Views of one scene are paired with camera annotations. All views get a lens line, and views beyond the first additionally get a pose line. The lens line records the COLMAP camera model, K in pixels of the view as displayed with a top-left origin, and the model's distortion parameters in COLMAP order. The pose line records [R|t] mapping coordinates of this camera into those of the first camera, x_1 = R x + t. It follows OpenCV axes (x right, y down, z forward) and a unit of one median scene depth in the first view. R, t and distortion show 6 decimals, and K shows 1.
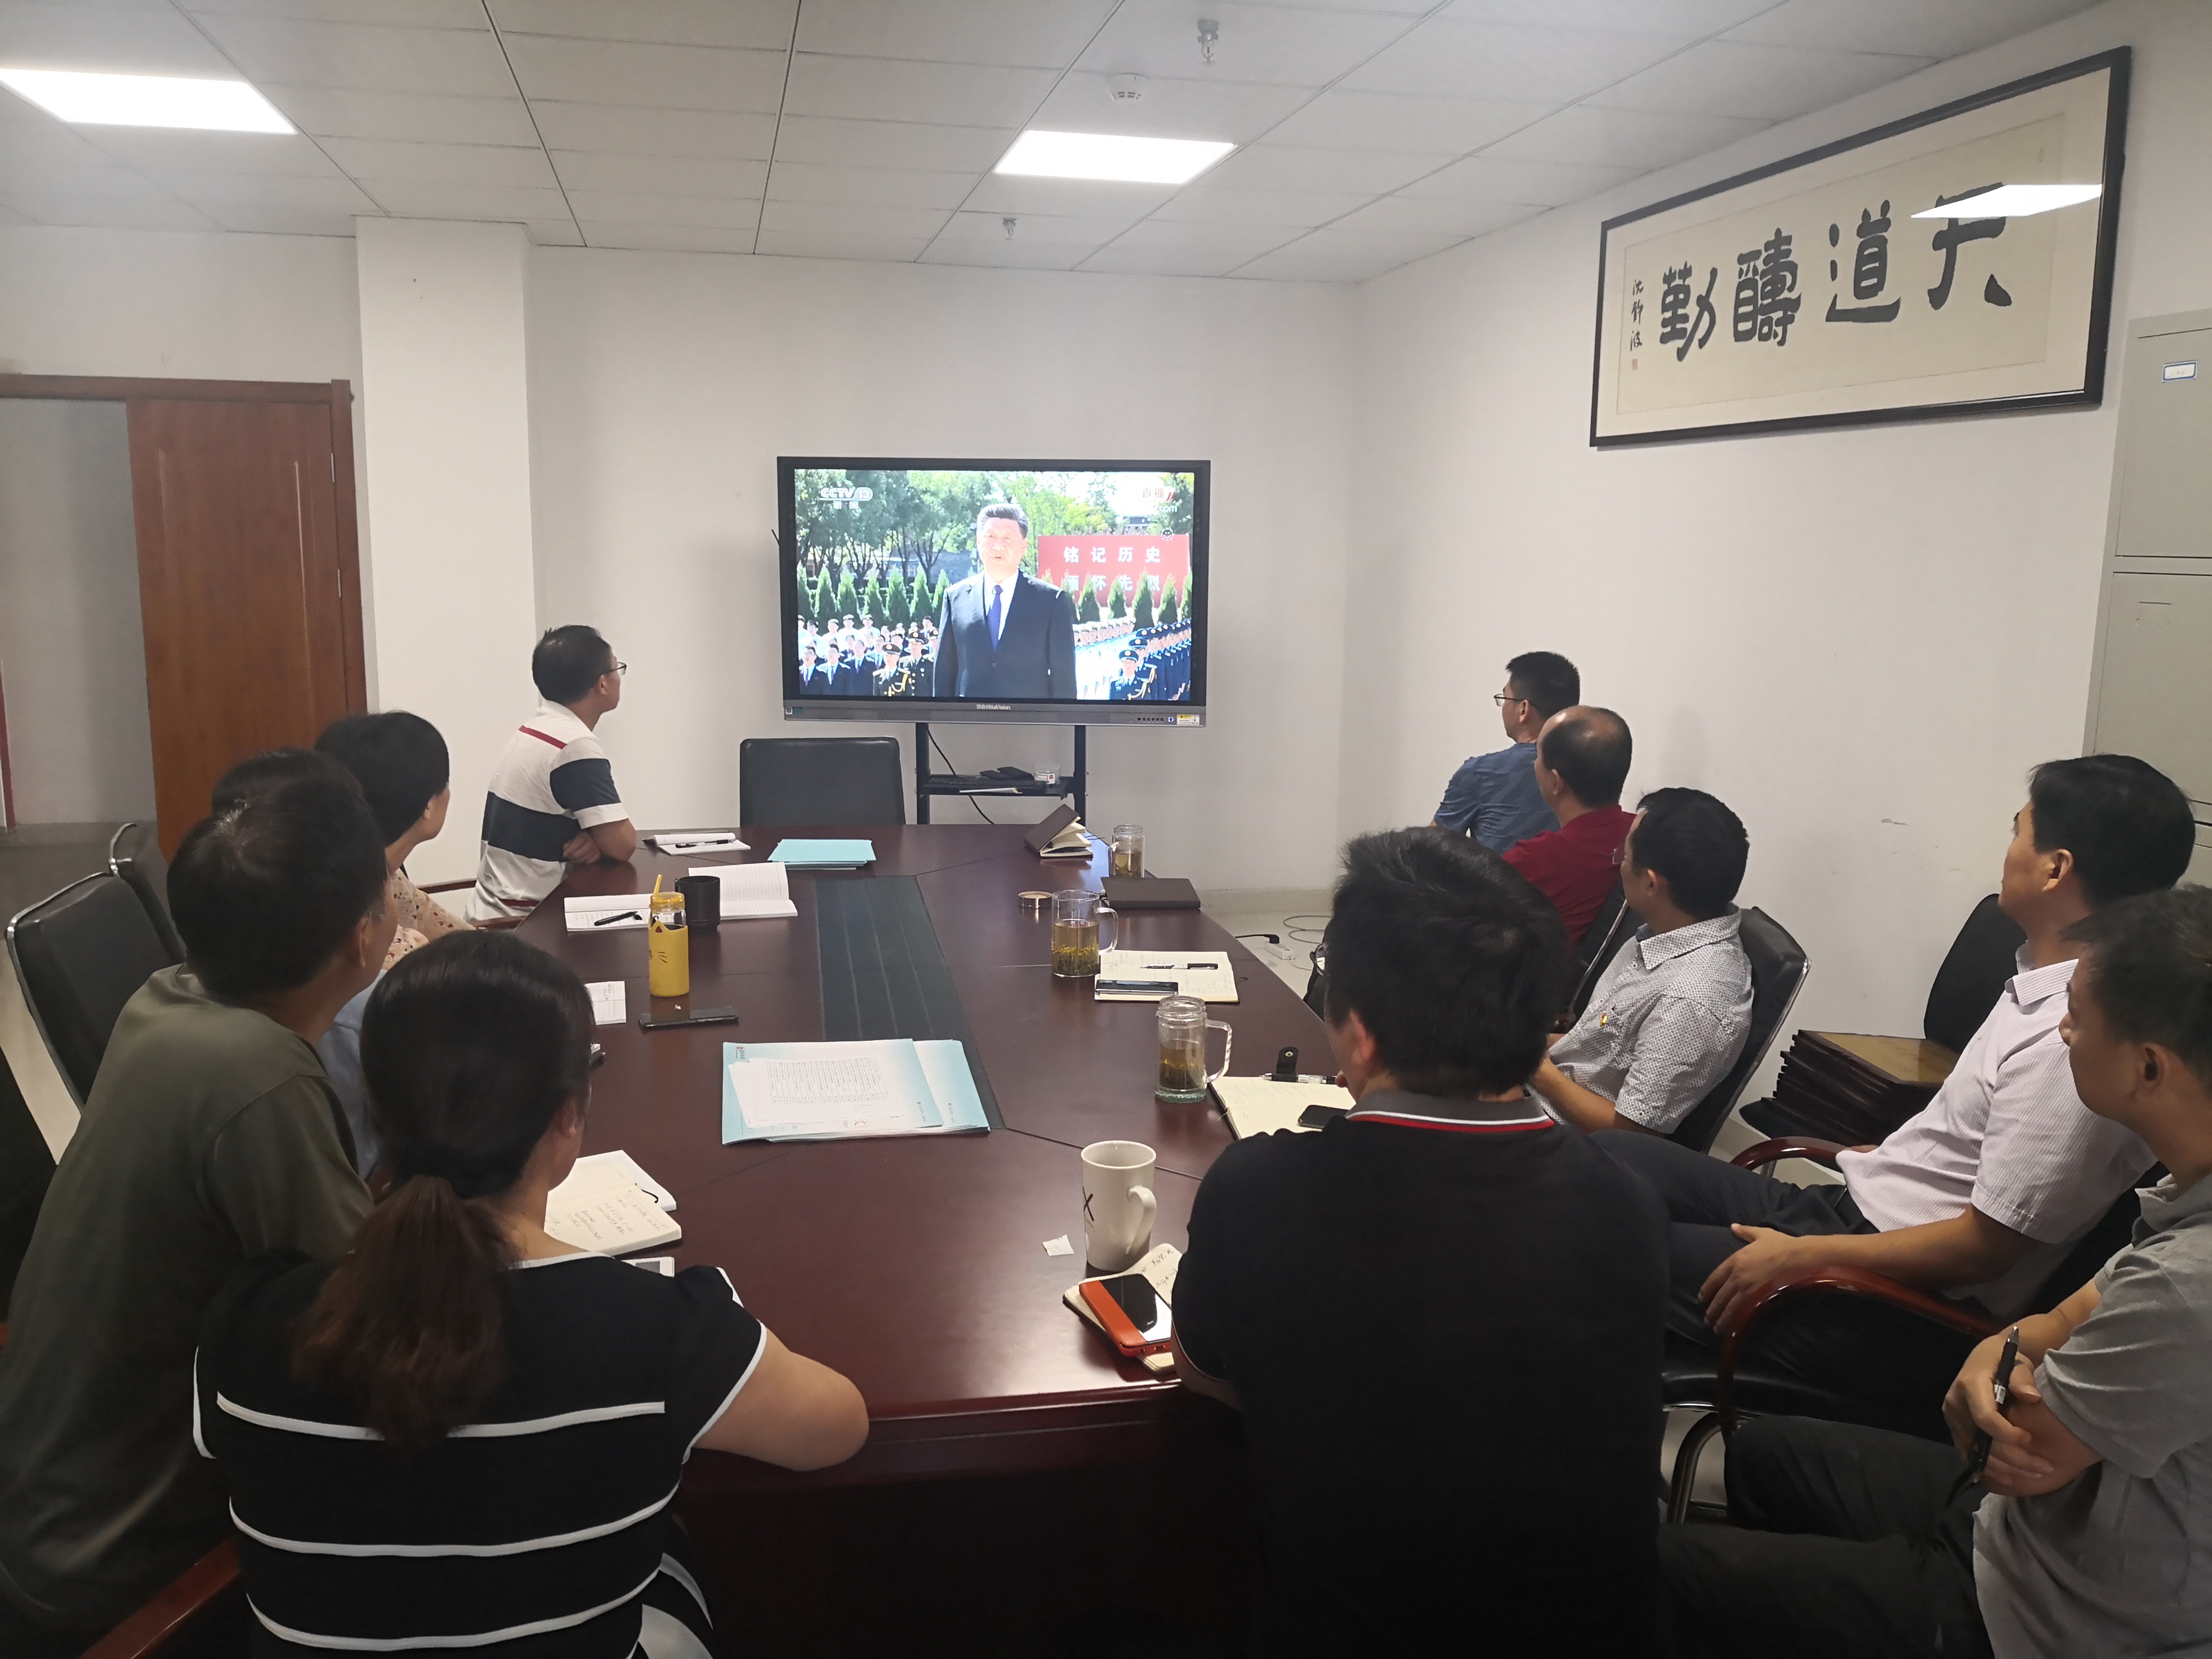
lens RADIAL K [[1884.2, 0, 1126.7], [0, 1884.2, 865.1], [0, 0, 1]] dist [0.030552, -0.040338]
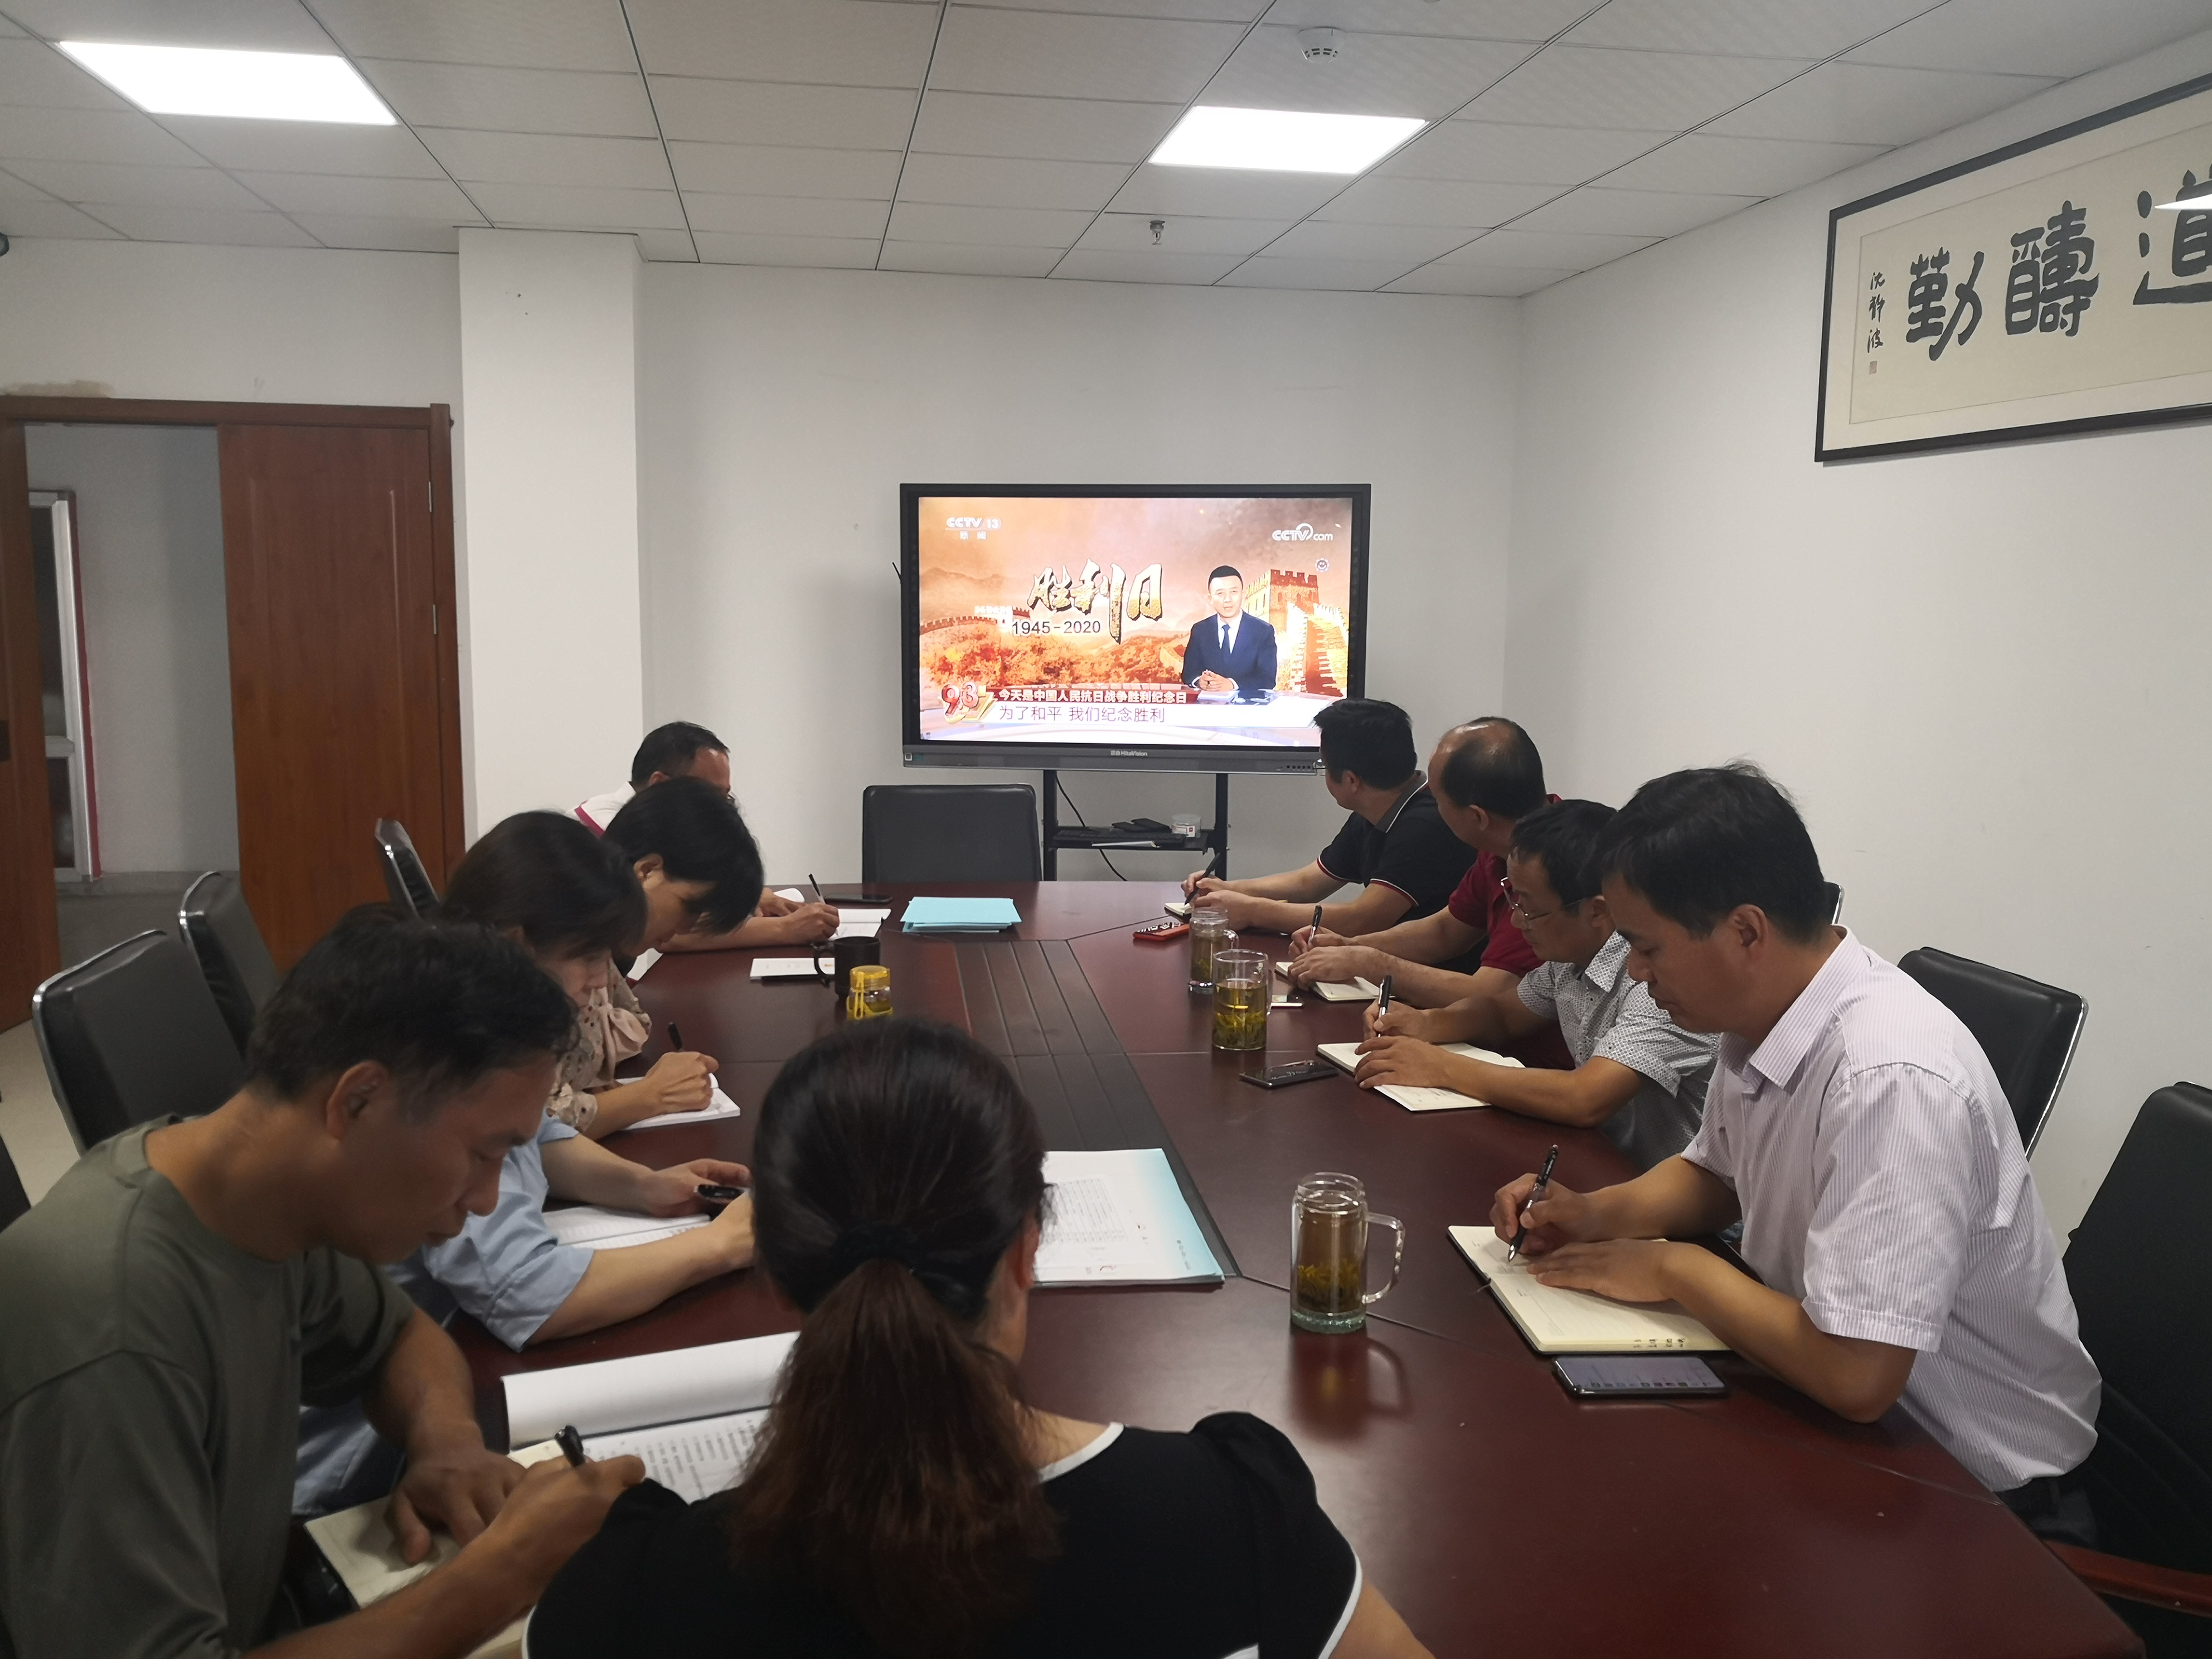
lens RADIAL K [[1884.2, 0, 1108.7], [0, 1884.2, 857.3], [0, 0, 1]] dist [0.030552, -0.040338]
pose [[0.998587, 0.007354, -0.052623, -0.040939], [-0.009094, 0.999417, -0.032905, -0.003652], [0.052350, 0.033337, 0.998072, 0.109519]]
